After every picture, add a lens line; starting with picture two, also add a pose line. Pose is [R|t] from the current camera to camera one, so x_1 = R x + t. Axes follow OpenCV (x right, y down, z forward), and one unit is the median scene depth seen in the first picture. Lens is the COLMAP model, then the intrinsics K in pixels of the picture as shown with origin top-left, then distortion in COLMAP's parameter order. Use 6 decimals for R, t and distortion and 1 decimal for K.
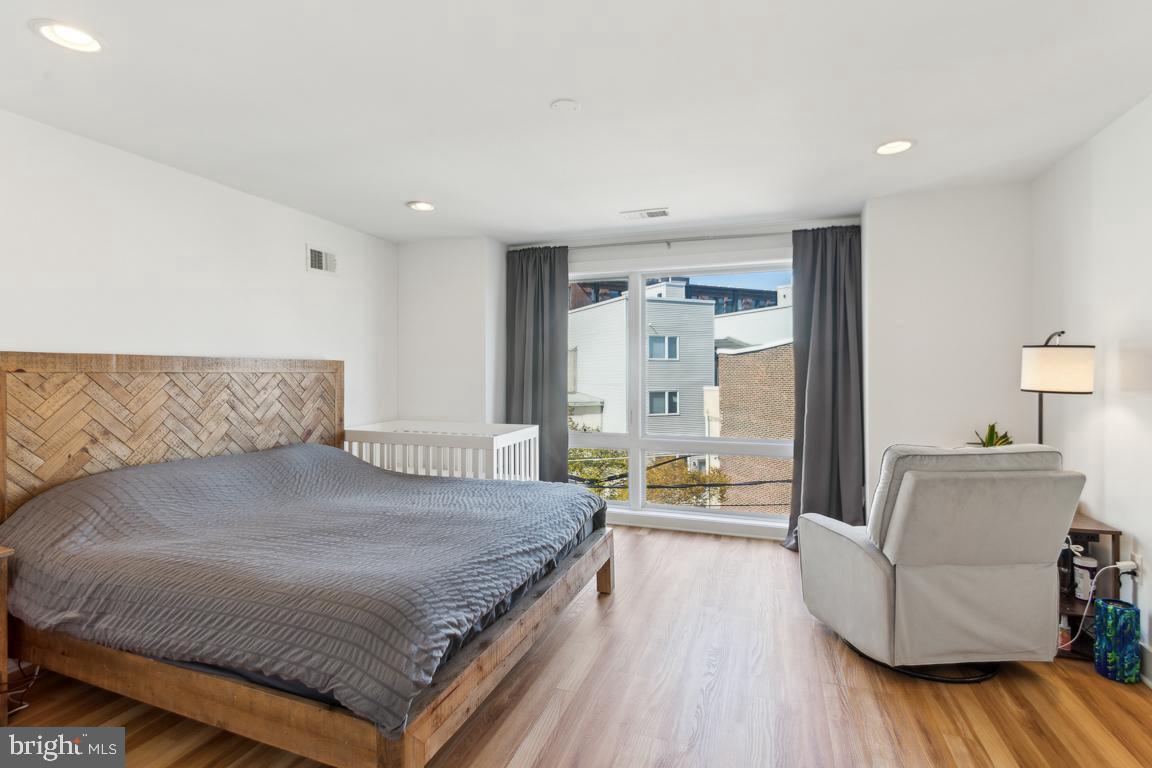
lens RADIAL K [[548.7, 0, 577.3], [0, 548.7, 368.2], [0, 0, 1]] dist [0.003432, 0.001005]
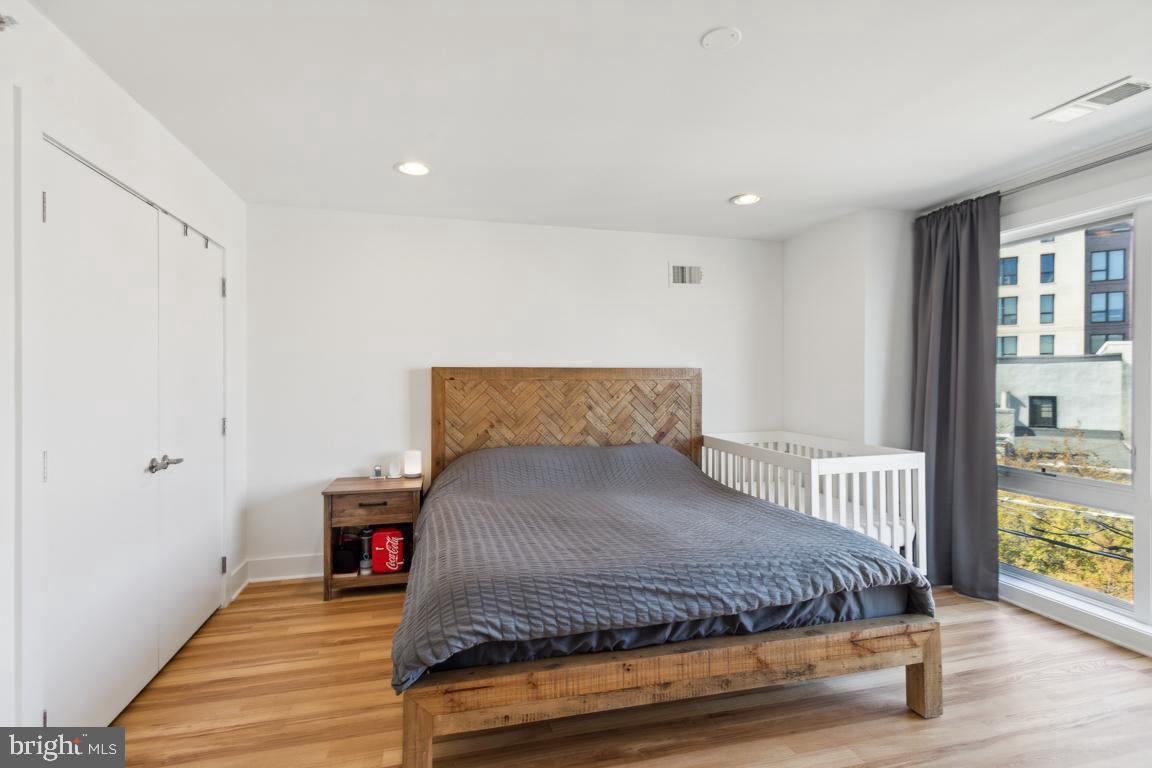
lens RADIAL K [[544.4, 0, 576.0], [0, 544.4, 384.0], [0, 0, 1]] dist [0.032405, -0.018253]
pose [[0.562794, 0.009248, -0.826545, 0.433694], [0.004974, 0.999881, 0.014574, -0.001151], [0.826582, -0.012313, 0.562681, 0.339950]]
